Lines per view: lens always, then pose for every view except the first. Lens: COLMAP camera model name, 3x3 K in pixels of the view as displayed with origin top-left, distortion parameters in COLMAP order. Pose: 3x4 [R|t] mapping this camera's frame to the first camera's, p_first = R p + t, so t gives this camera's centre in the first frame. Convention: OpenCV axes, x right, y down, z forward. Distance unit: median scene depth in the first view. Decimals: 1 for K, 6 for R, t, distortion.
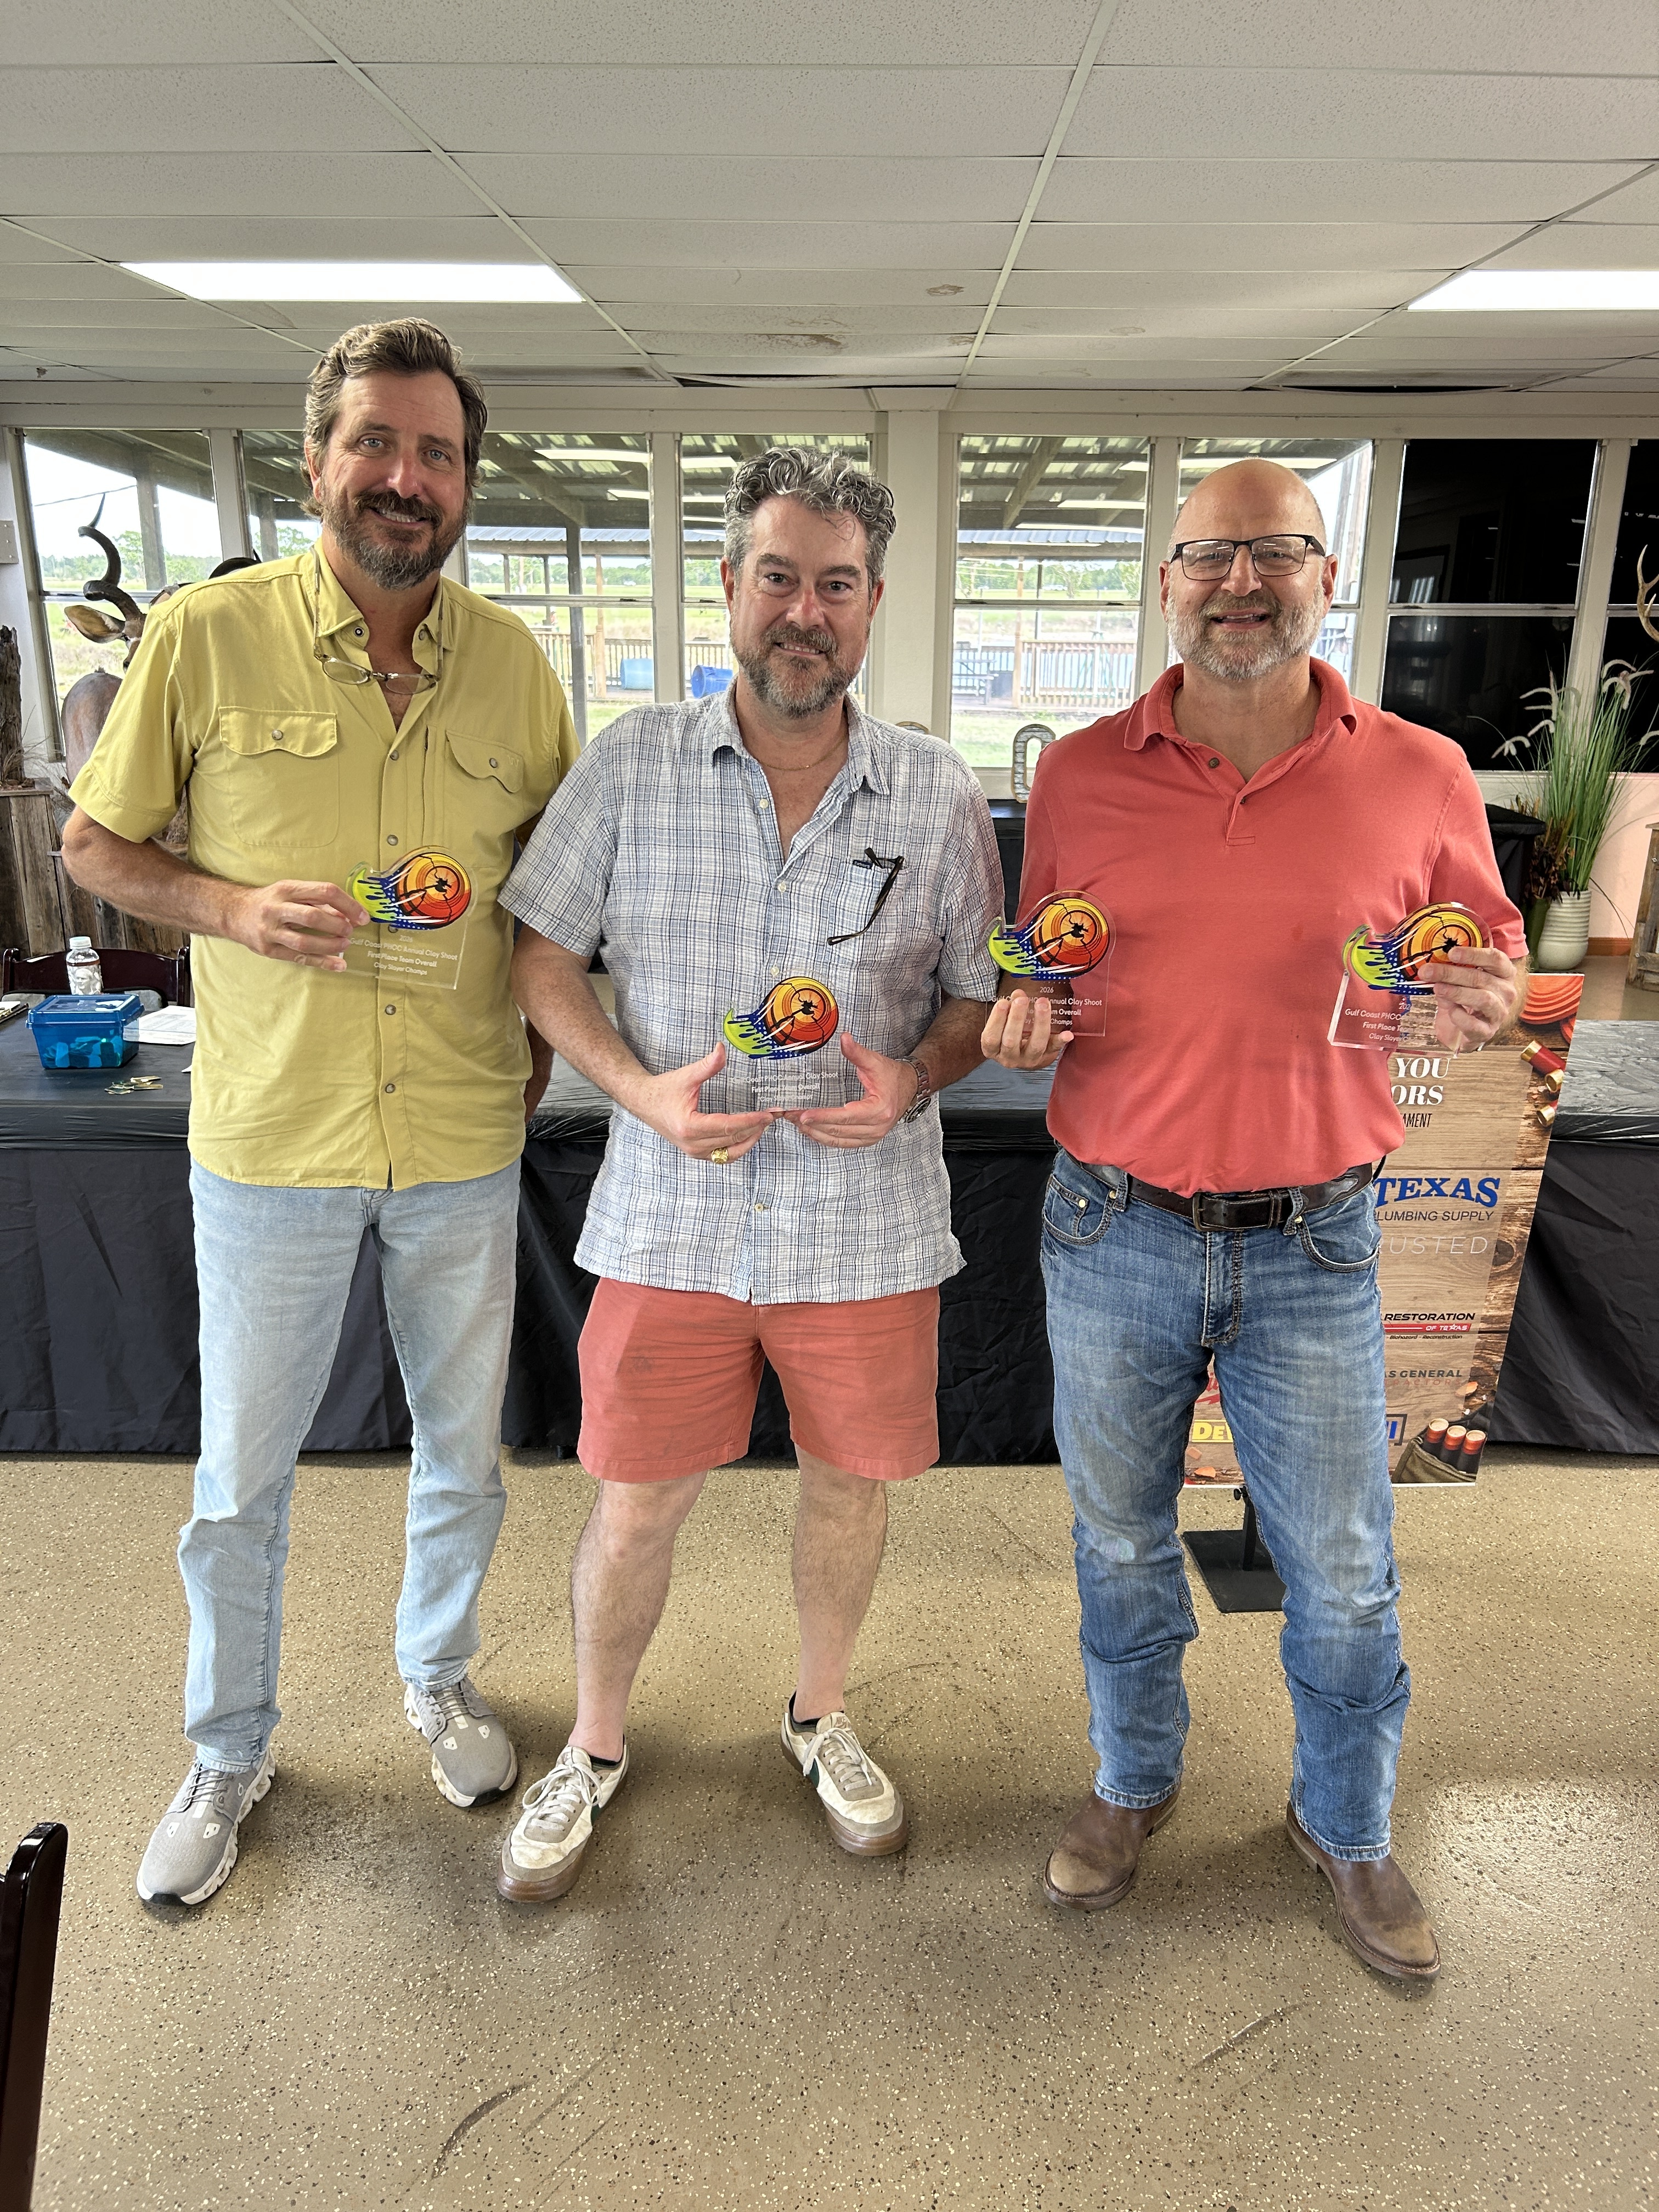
lens RADIAL K [[1704.0, 0, 829.5], [0, 1704.0, 1106.0], [0, 0, 1]] dist [0.053326, -0.064863]
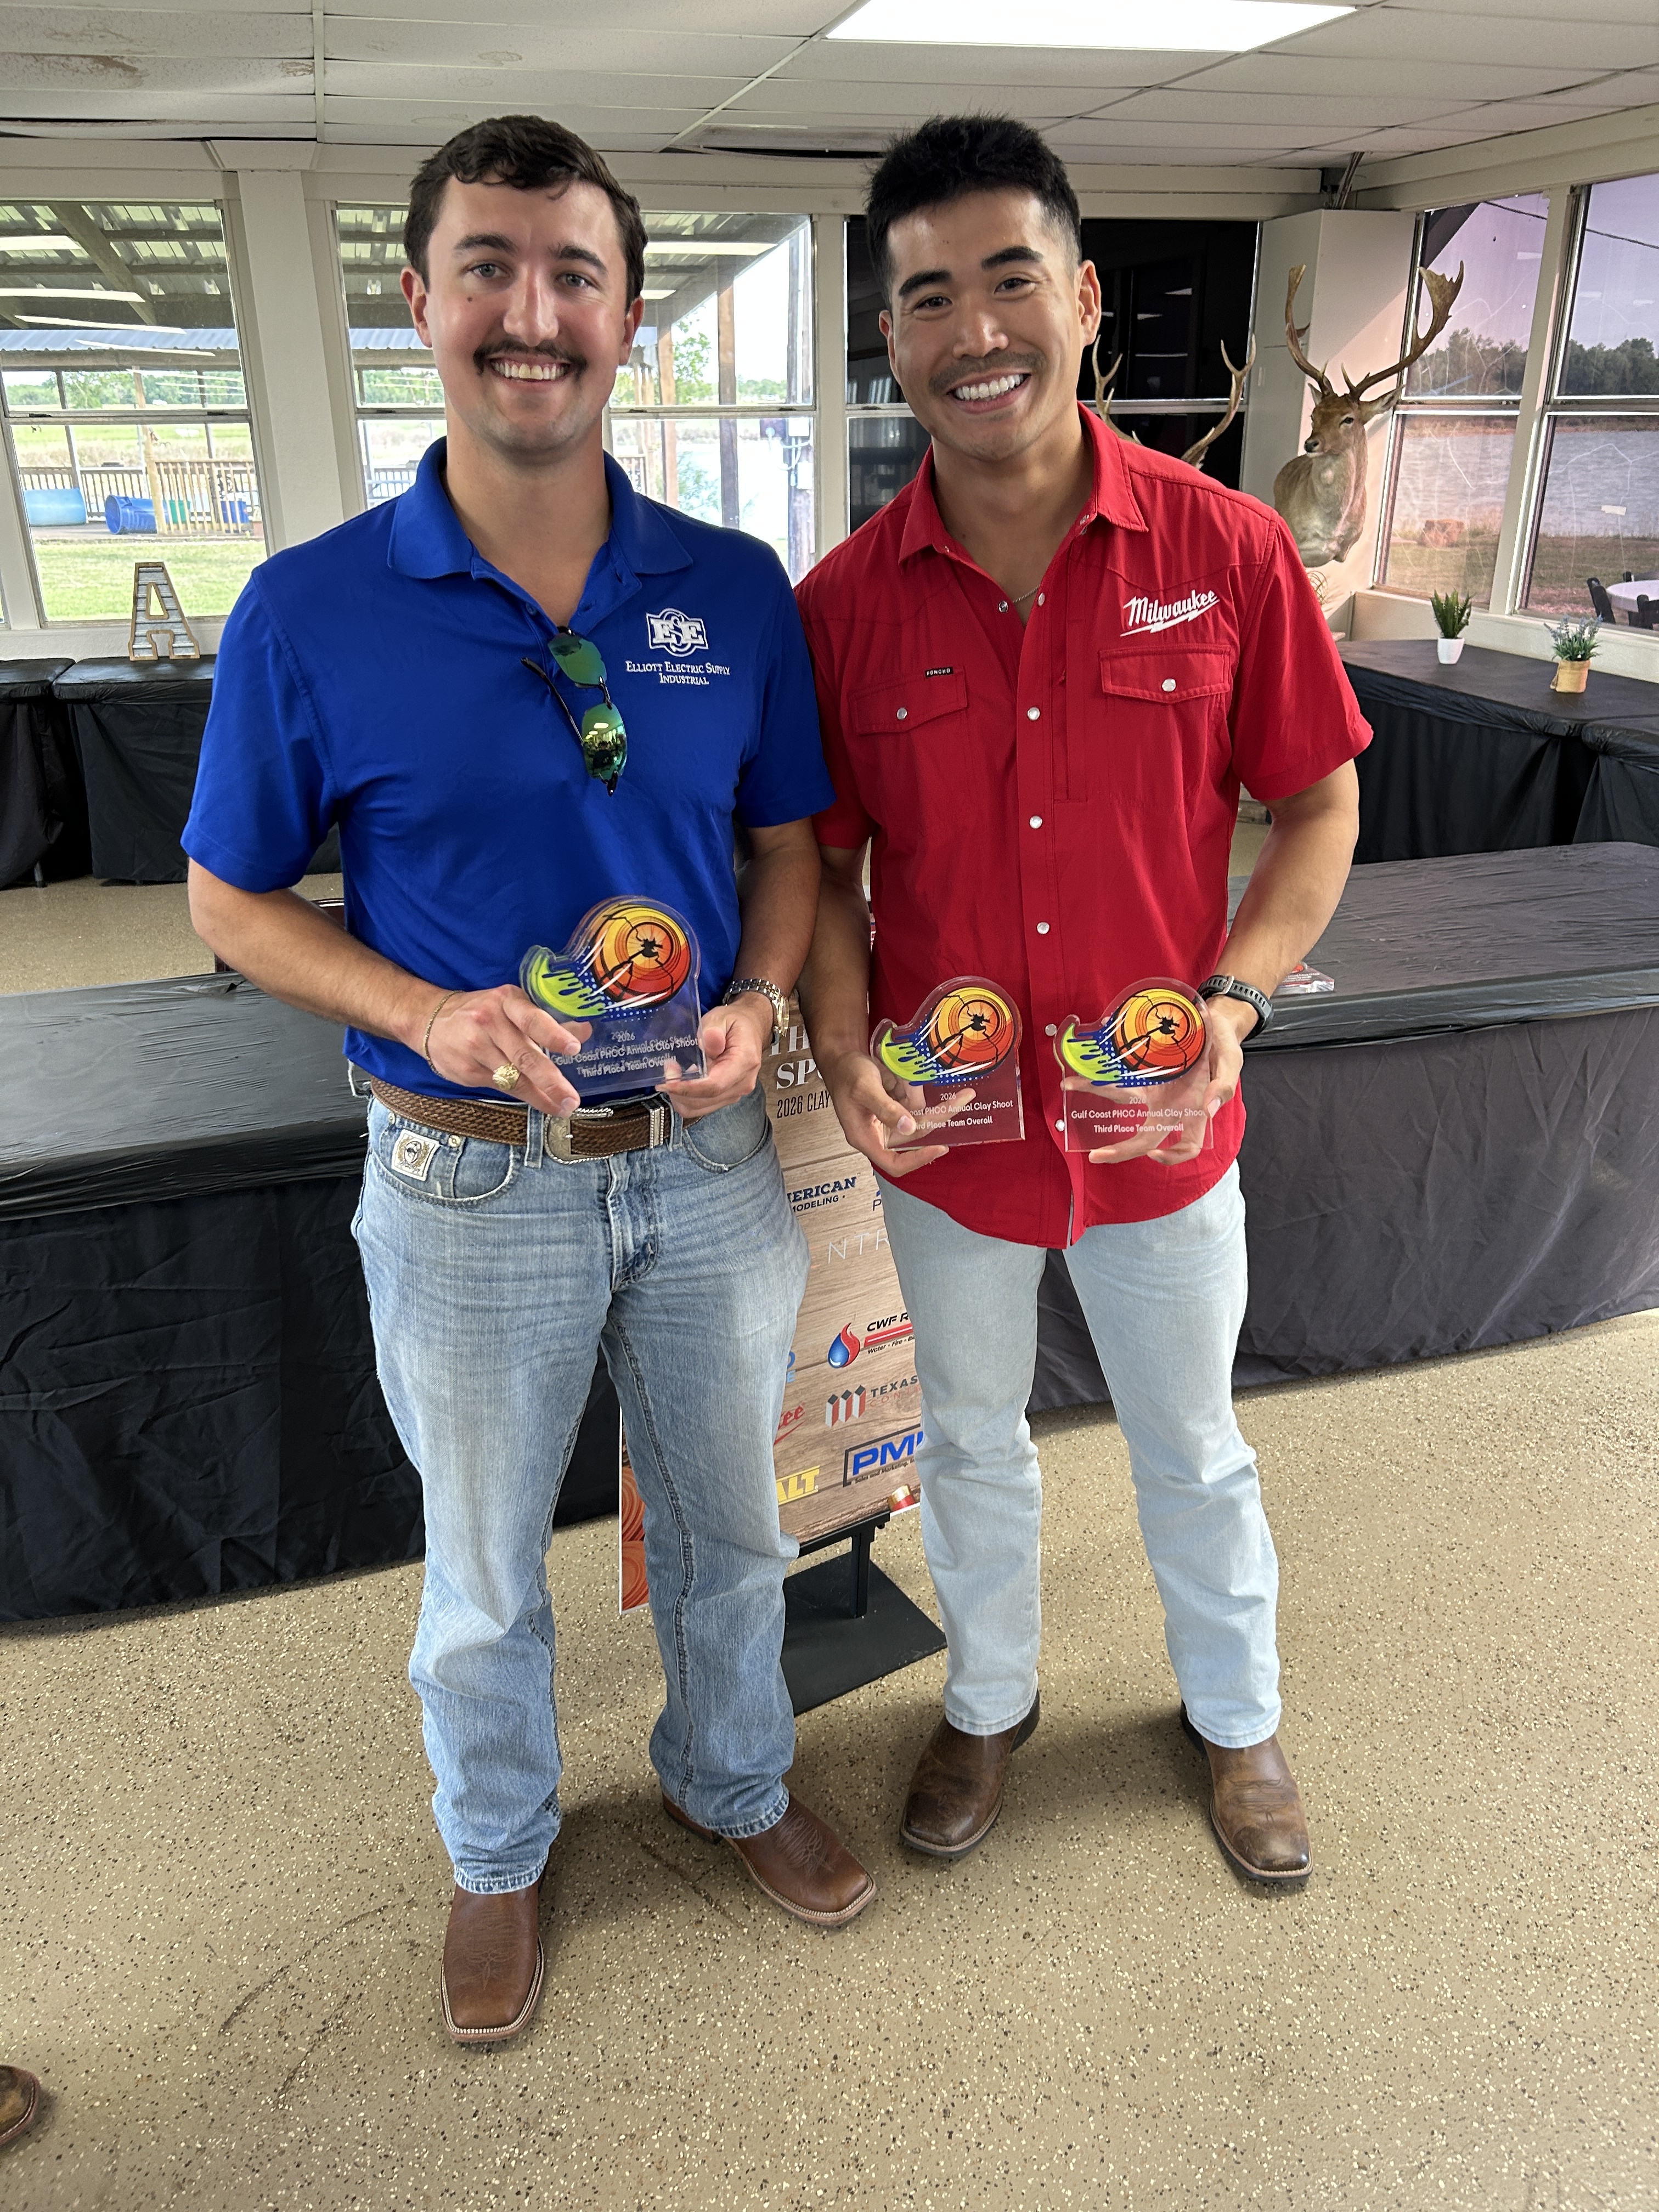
lens RADIAL K [[1709.8, 0, 835.9], [0, 1709.8, 1115.8], [0, 0, 1]] dist [0.045441, -0.054578]
pose [[0.956999, -0.129907, 0.259376, 0.036188], [0.103380, 0.988148, 0.113474, -0.025040], [-0.271043, -0.081780, 0.959087, 0.100095]]
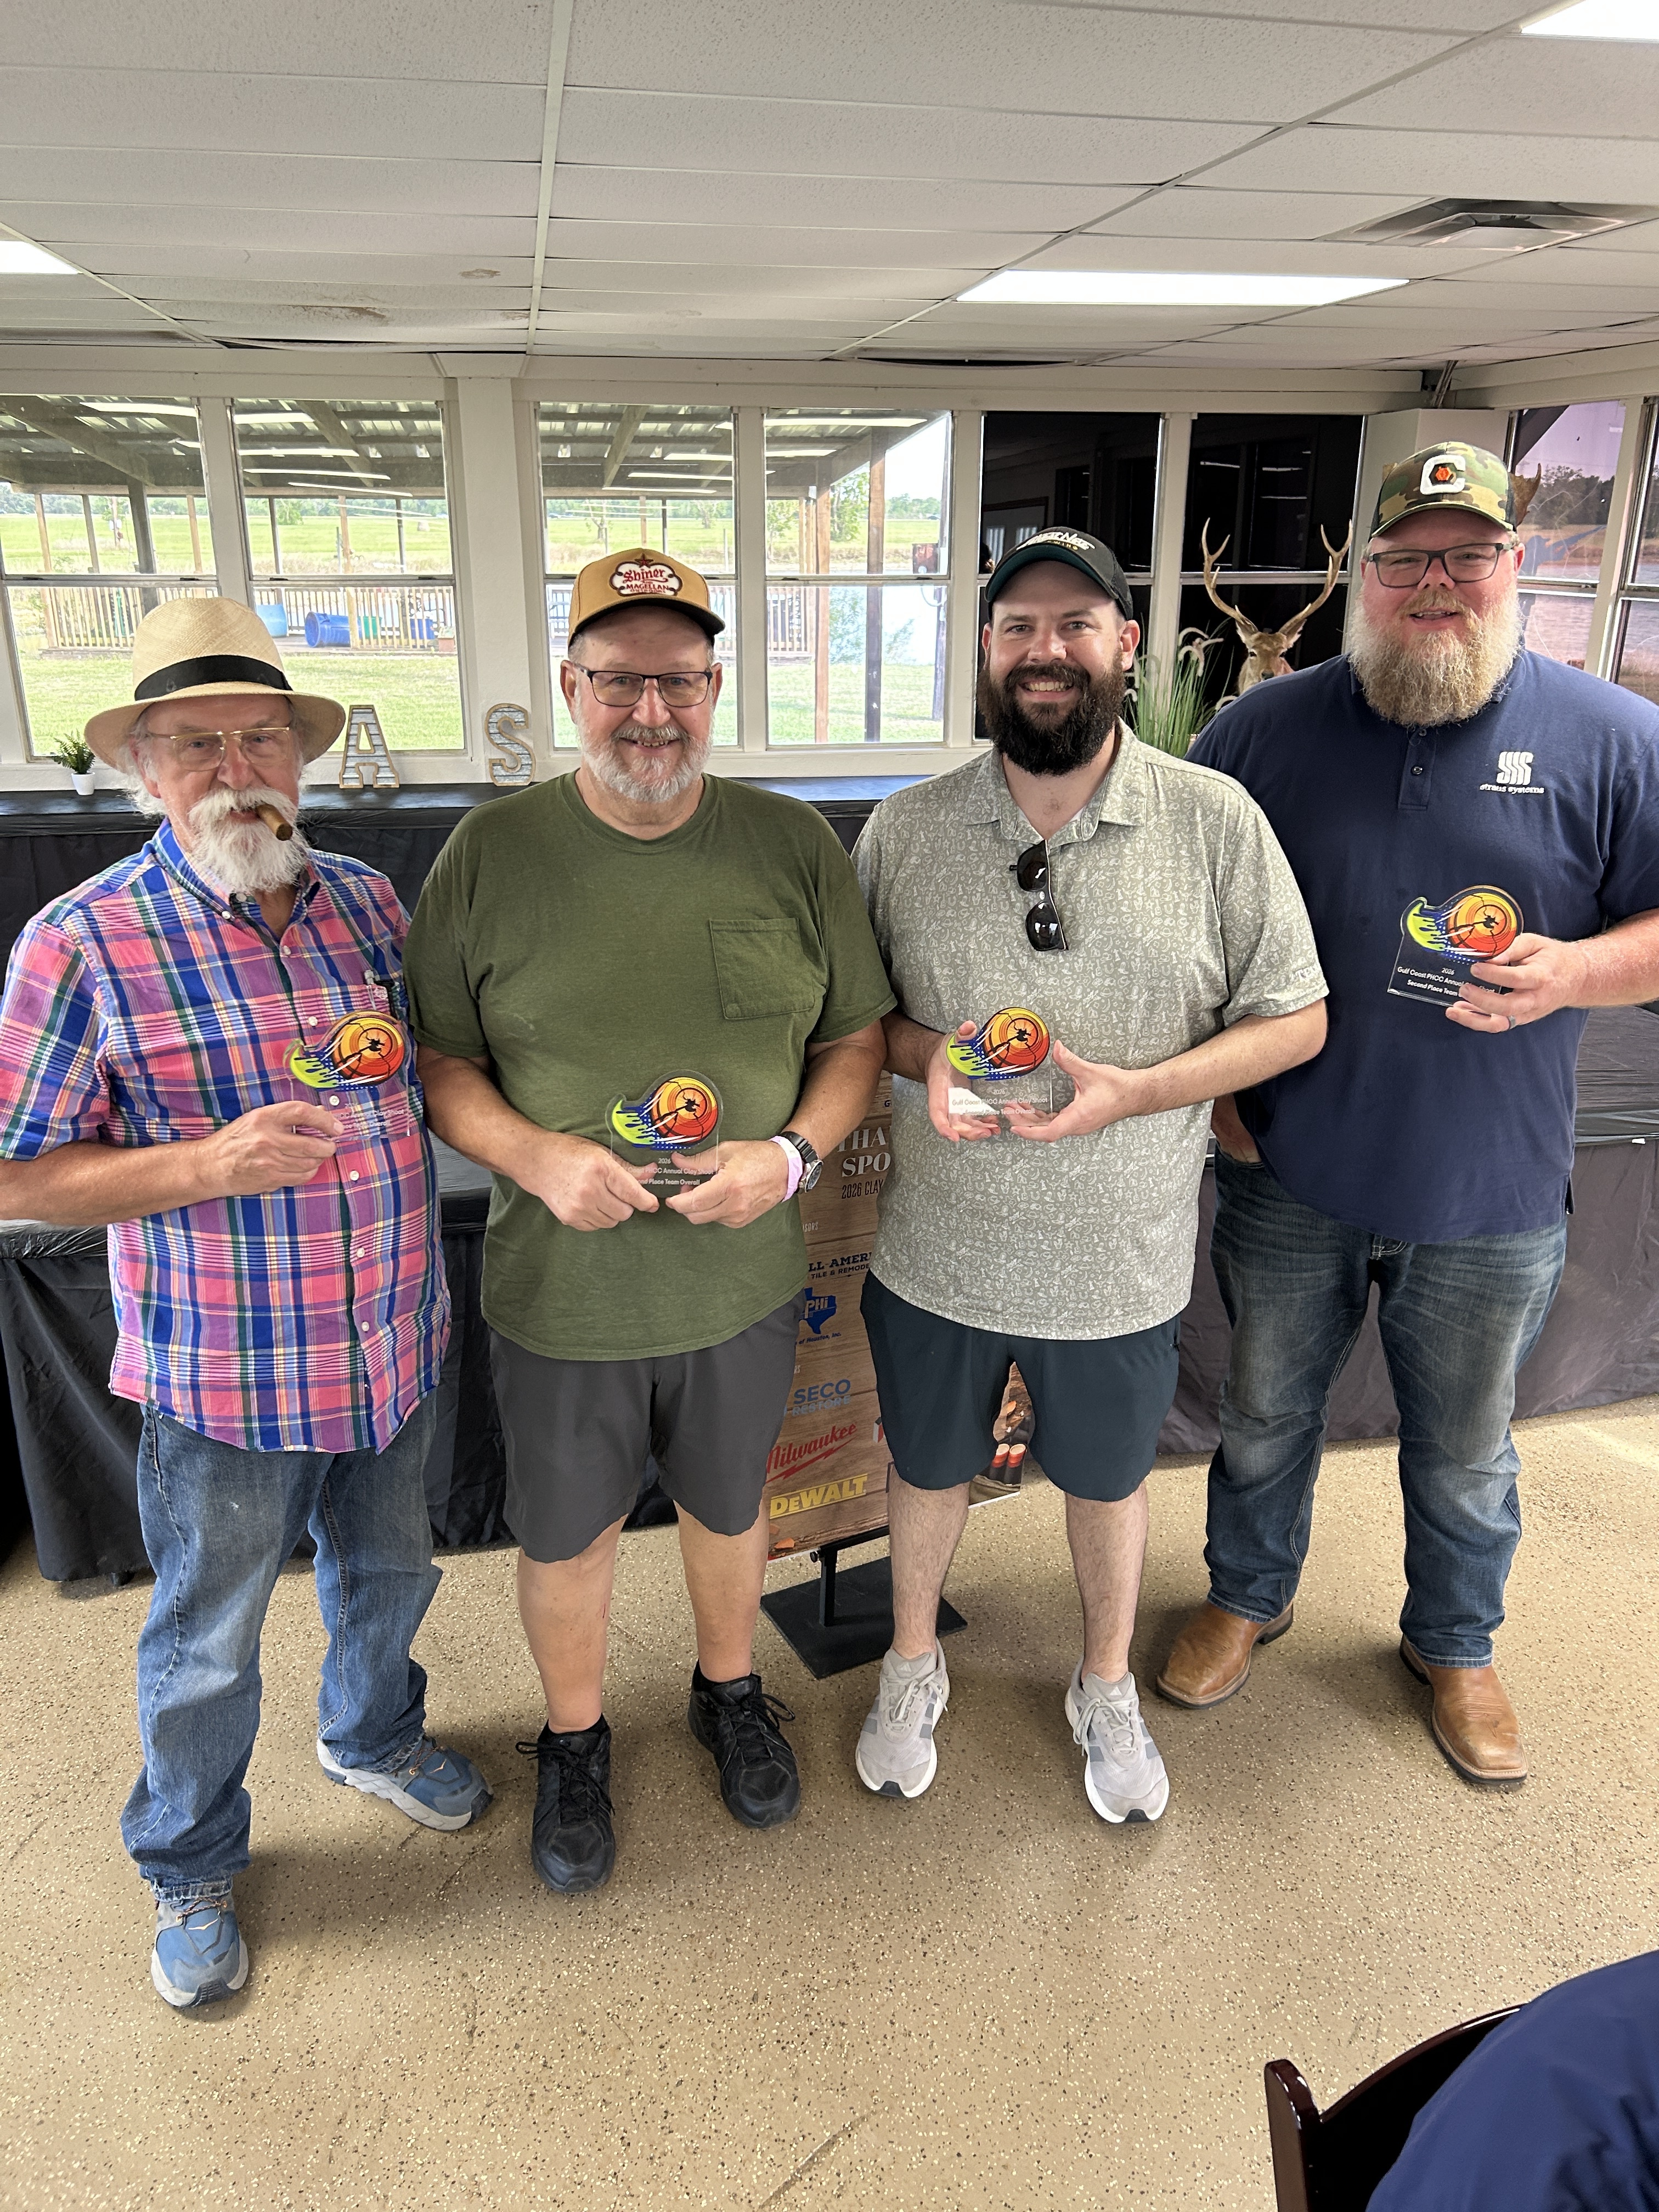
lens RADIAL K [[1709.8, 0, 835.9], [0, 1709.8, 1115.8], [0, 0, 1]] dist [0.045441, -0.054578]
pose [[0.979117, -0.073334, 0.189611, 0.029399], [0.065445, 0.996723, 0.047549, -0.029539], [-0.192477, -0.034147, 0.980707, 0.010296]]
